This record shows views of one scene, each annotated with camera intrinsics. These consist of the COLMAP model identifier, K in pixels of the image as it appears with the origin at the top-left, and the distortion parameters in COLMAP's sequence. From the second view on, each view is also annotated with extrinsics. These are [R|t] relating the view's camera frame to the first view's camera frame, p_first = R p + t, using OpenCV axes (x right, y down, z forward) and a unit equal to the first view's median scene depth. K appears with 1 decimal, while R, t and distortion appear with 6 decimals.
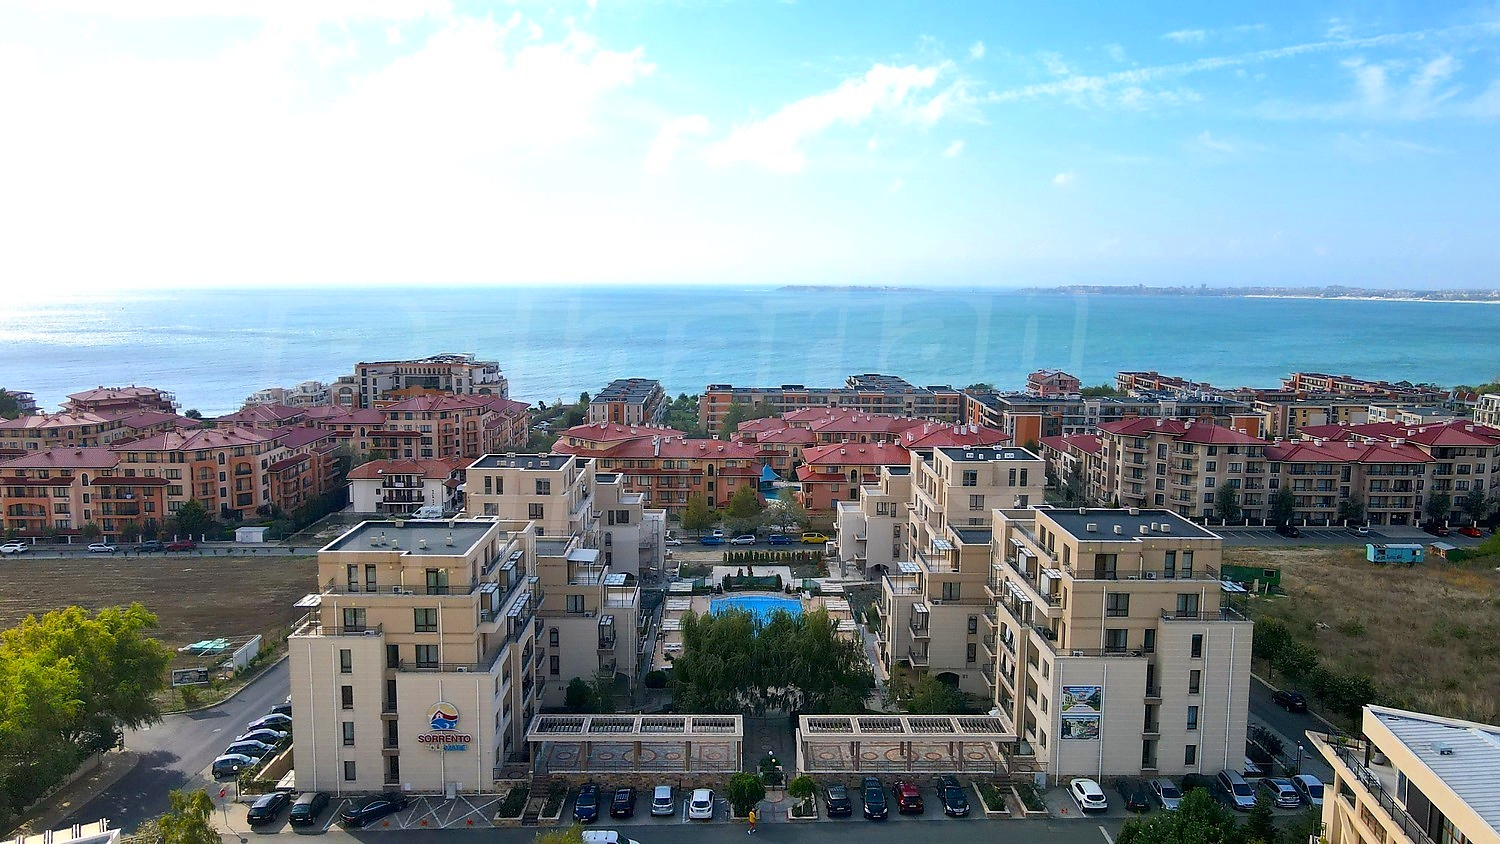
lens RADIAL K [[1108.9, 0, 753.3], [0, 1108.9, 416.8], [0, 0, 1]] dist [-0.003481, 0.030350]
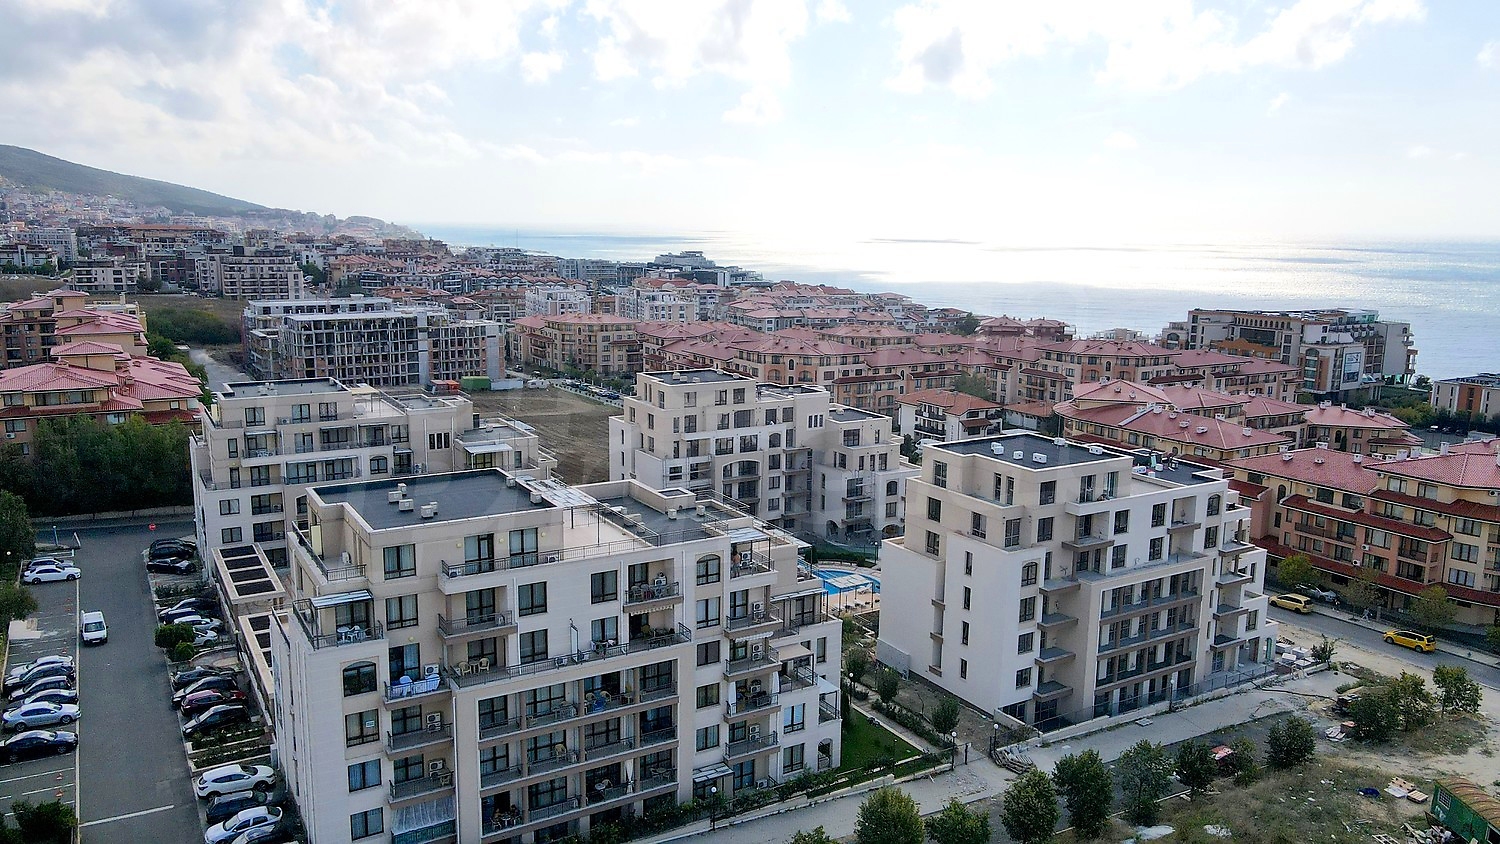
lens RADIAL K [[1108.9, 0, 749.1], [0, 1108.9, 419.1], [0, 0, 1]] dist [-0.003481, 0.030350]
pose [[0.500935, 0.152377, -0.851966, 0.868886], [-0.116865, 0.987273, 0.107864, -0.045691], [0.857559, 0.045532, 0.512367, 0.668363]]
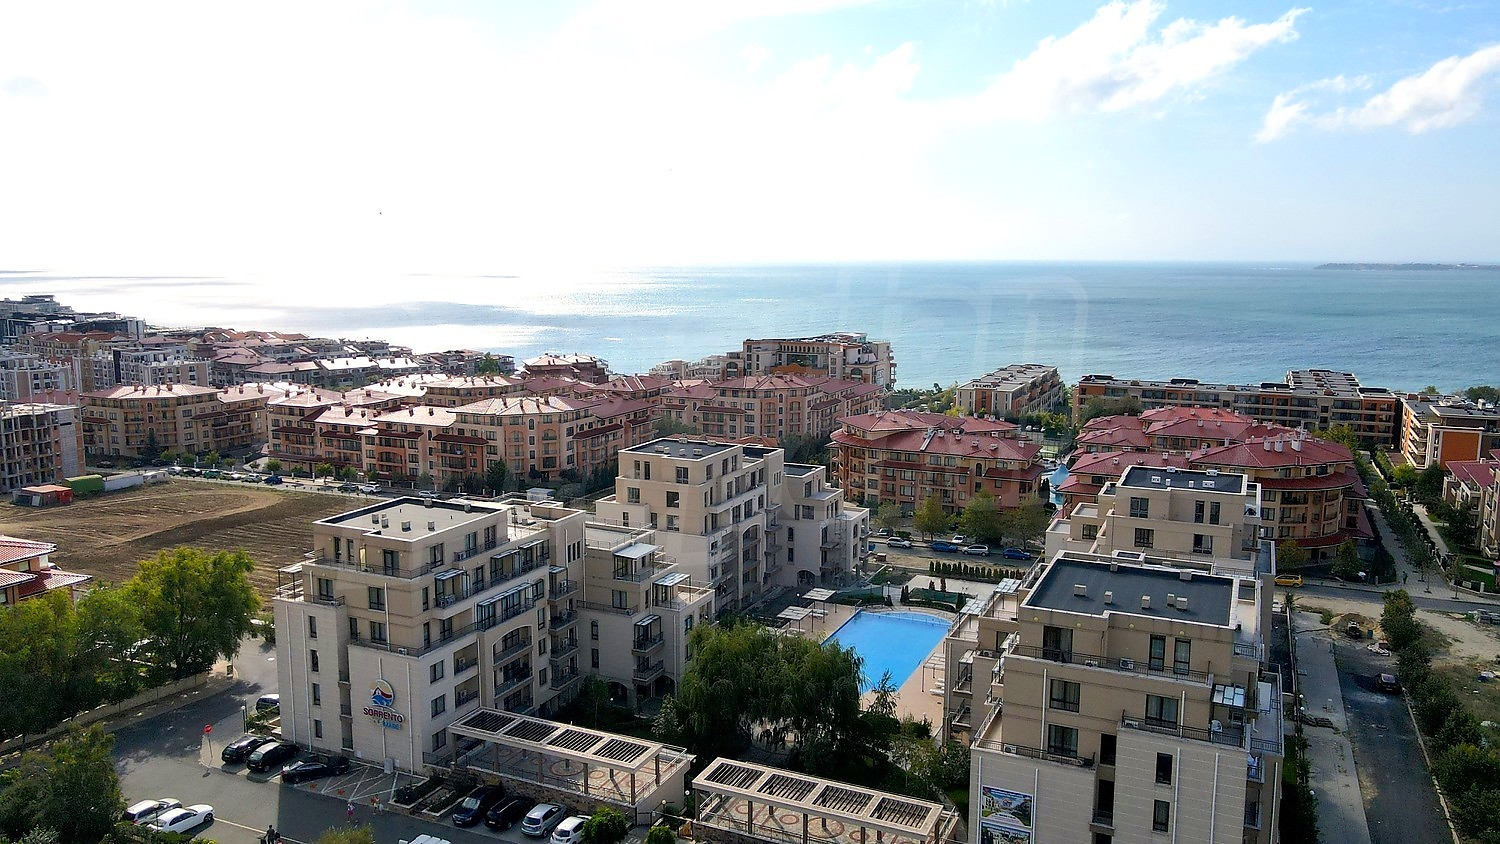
lens RADIAL K [[1108.9, 0, 752.7], [0, 1108.9, 426.5], [0, 0, 1]] dist [-0.003481, 0.030350]
pose [[0.901197, 0.062990, -0.428808, 0.348066], [-0.050926, 0.997919, 0.039563, -0.027150], [0.430408, -0.013817, 0.902529, 0.168521]]
